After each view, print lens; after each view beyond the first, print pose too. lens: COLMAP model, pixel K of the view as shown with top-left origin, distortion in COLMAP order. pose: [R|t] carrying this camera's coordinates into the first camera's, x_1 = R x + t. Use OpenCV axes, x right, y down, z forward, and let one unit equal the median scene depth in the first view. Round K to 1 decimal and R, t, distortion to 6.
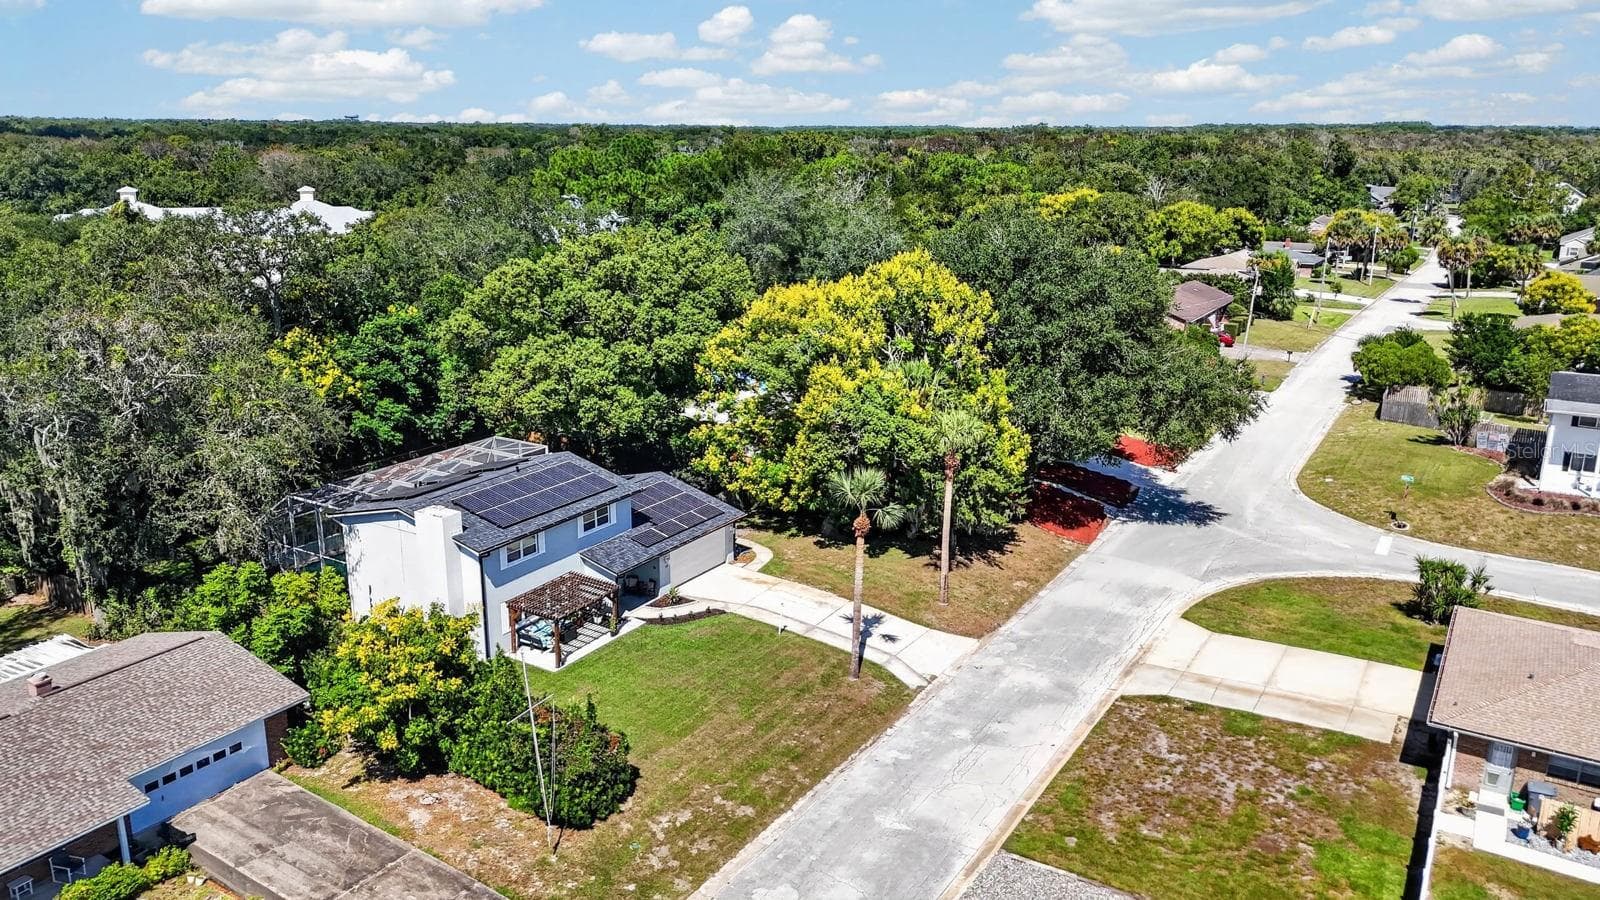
lens RADIAL K [[1164.2, 0, 803.3], [0, 1164.2, 450.6], [0, 0, 1]] dist [0.144346, -0.247972]
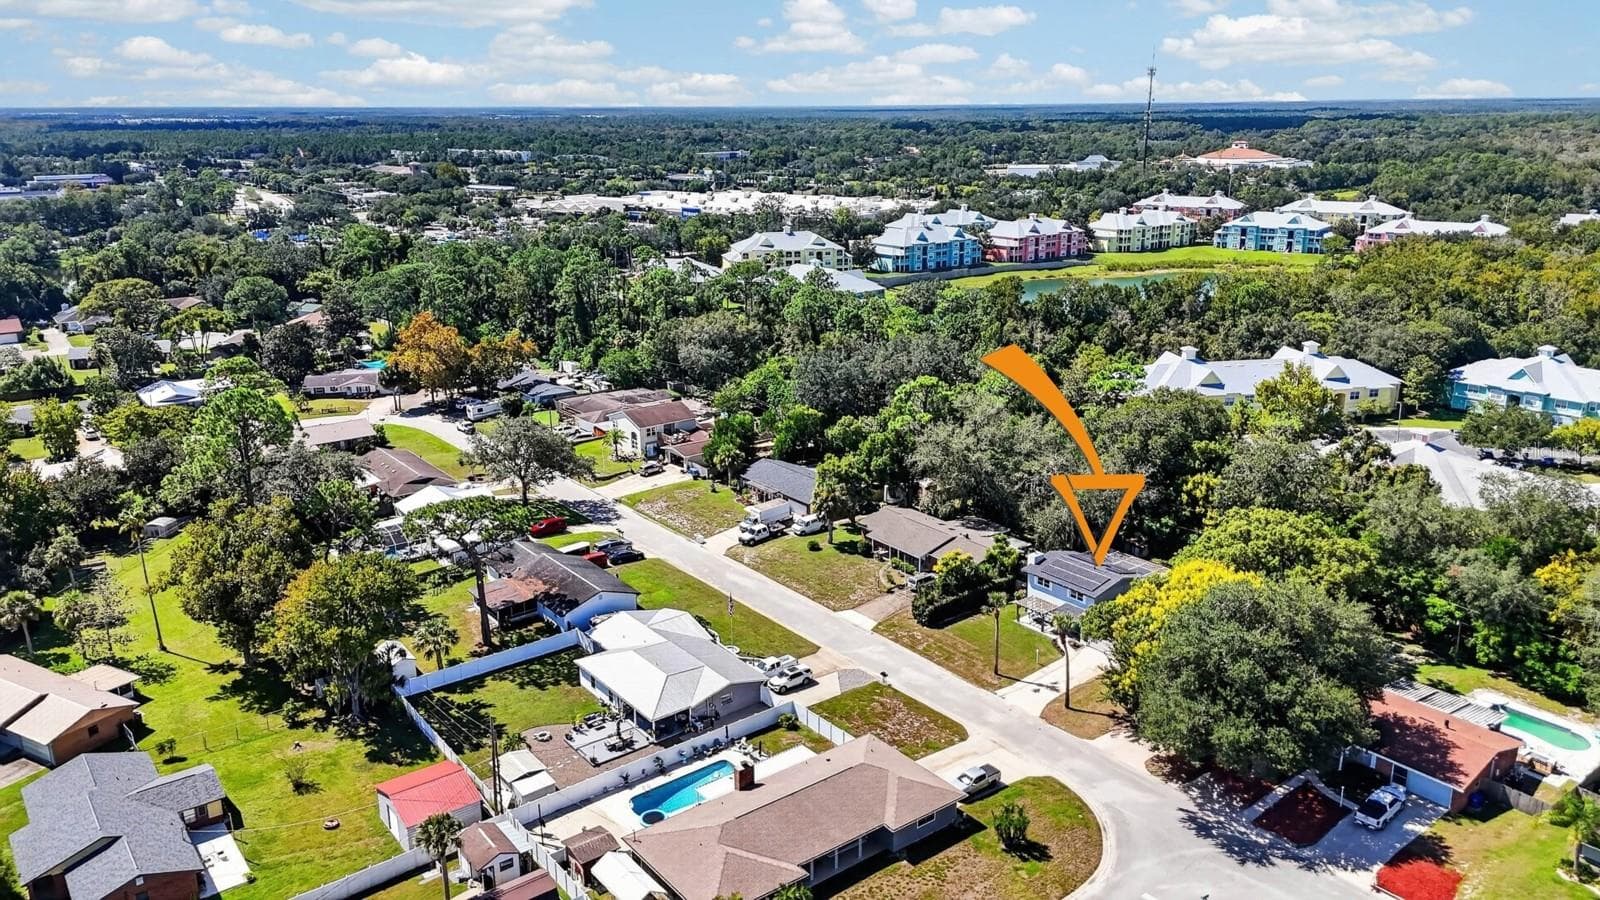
lens RADIAL K [[1164.2, 0, 803.3], [0, 1164.2, 450.6], [0, 0, 1]] dist [0.144346, -0.247972]
pose [[-0.348530, 0.262740, -0.899719, 2.101017], [-0.240890, 0.902555, 0.356883, -0.932402], [0.905814, 0.341118, -0.251276, 1.007401]]
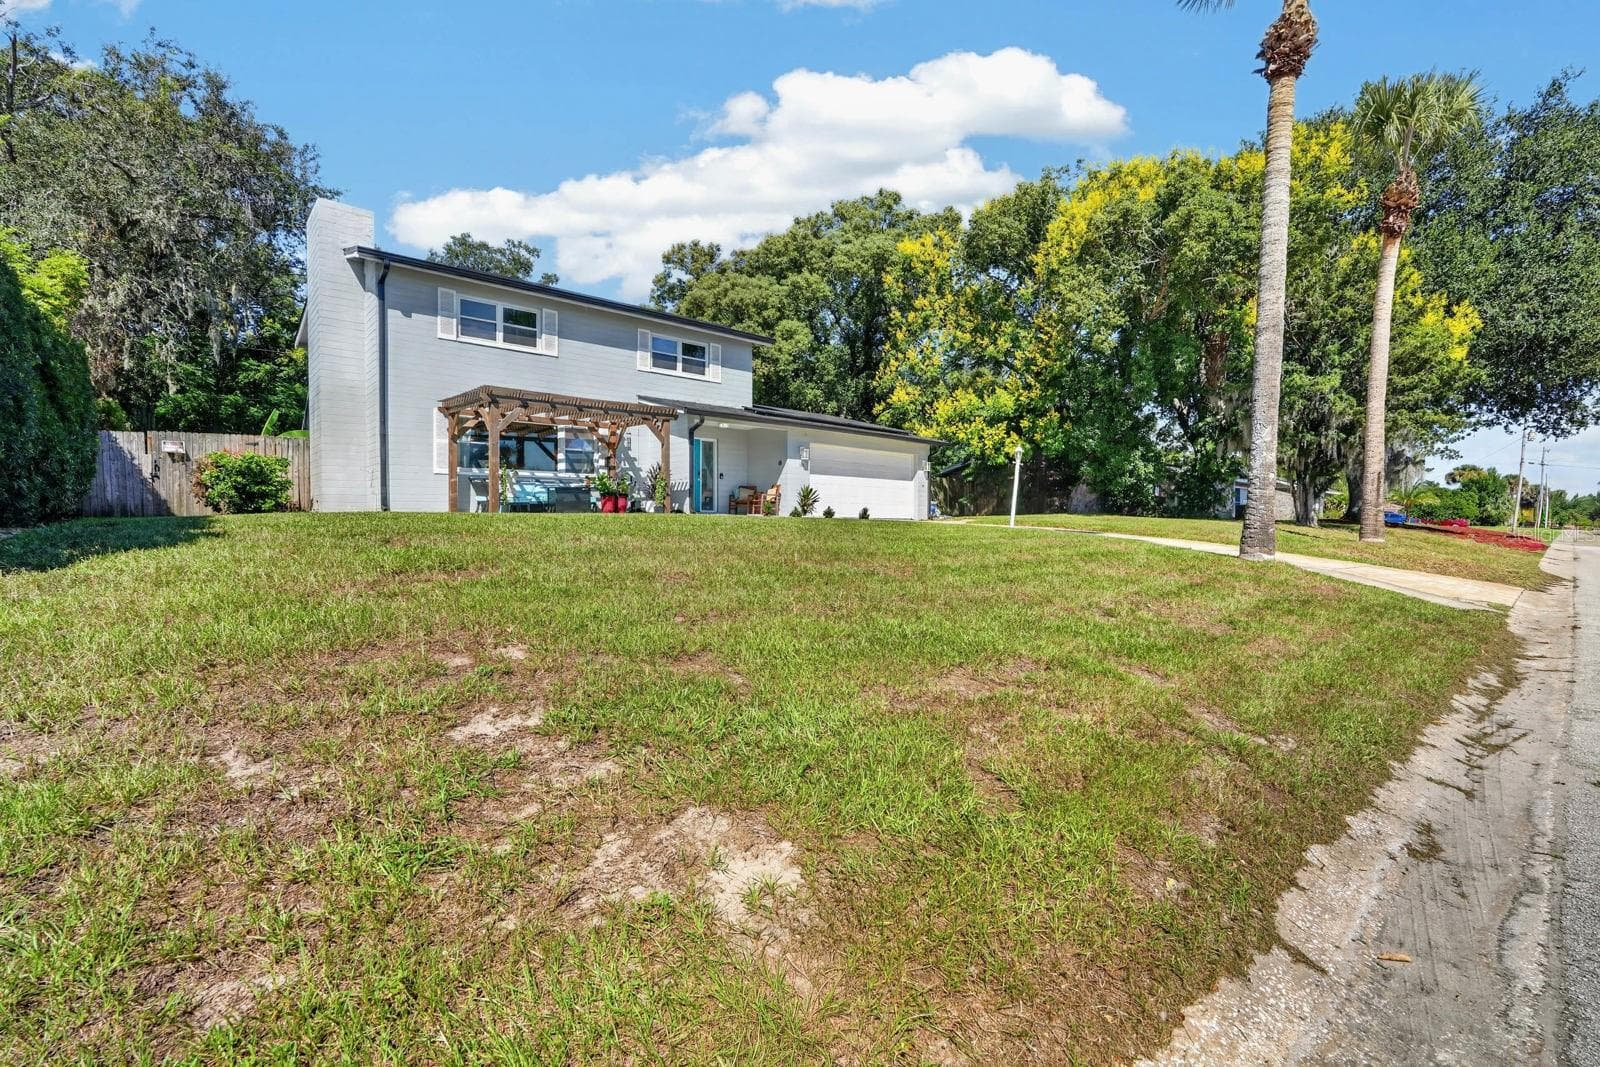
lens RADIAL K [[702.1, 0, 792.1], [0, 702.1, 538.2], [0, 0, 1]] dist [-0.001464, 0.000307]
pose [[0.957181, 0.005402, -0.289441, -0.022768], [-0.075144, 0.970192, -0.230395, 0.224289], [0.279568, 0.242279, 0.929055, 0.722807]]
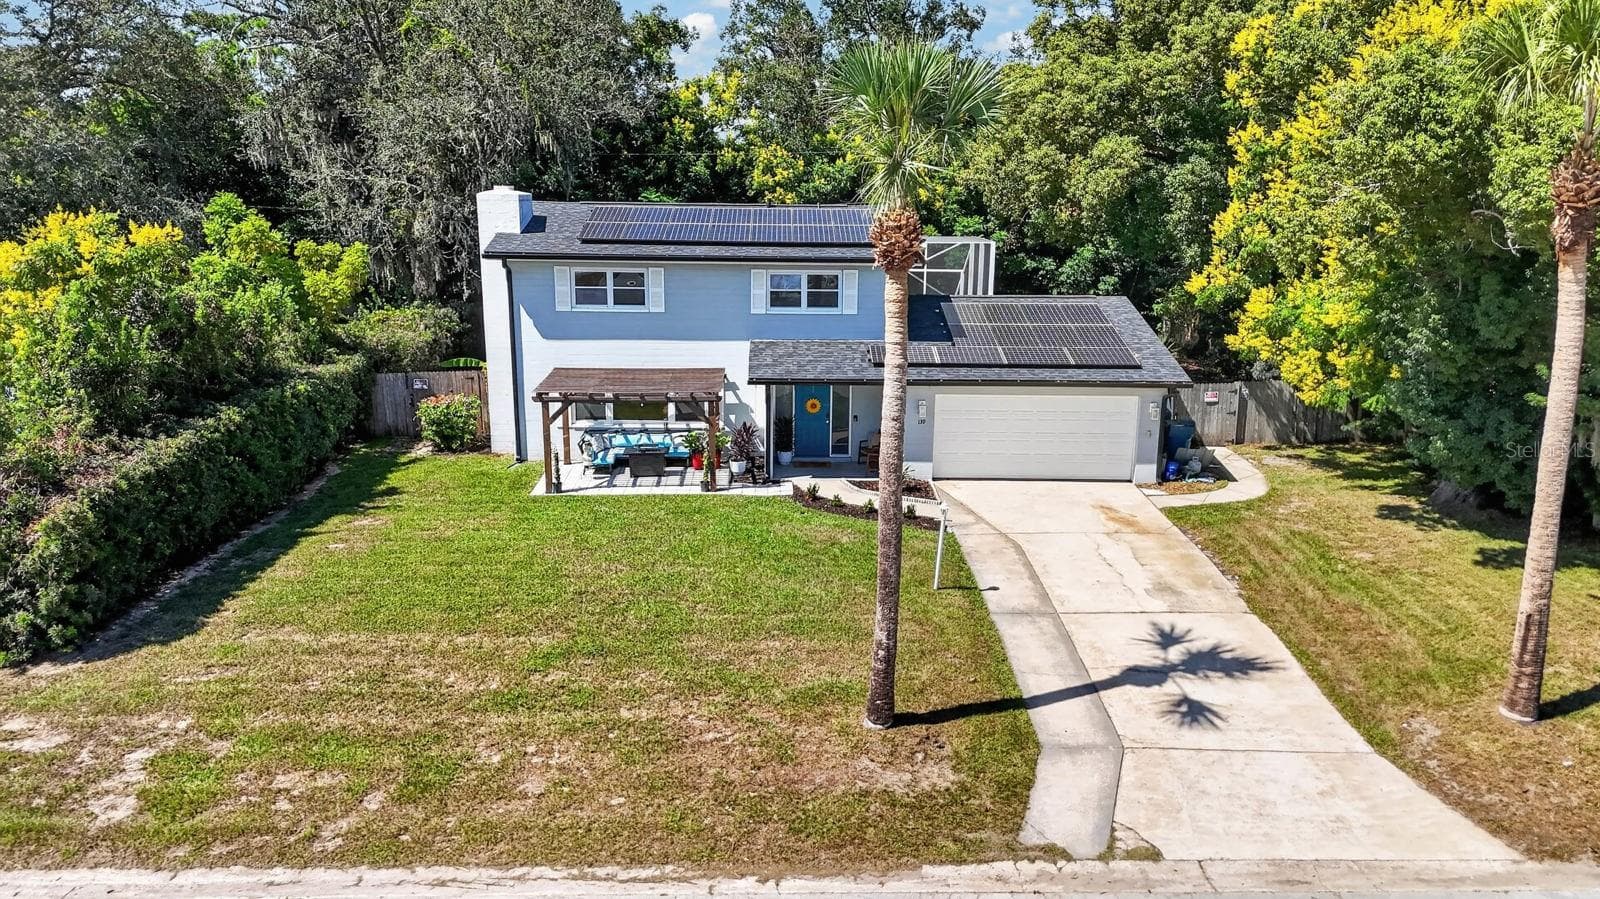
lens RADIAL K [[1173.9, 0, 806.3], [0, 1173.9, 448.4], [0, 0, 1]] dist [0.078053, -0.076437]
pose [[0.550277, 0.188956, -0.813321, 0.269567], [-0.229672, 0.970738, 0.070137, 0.091036], [0.802774, 0.148202, 0.577573, 0.714805]]
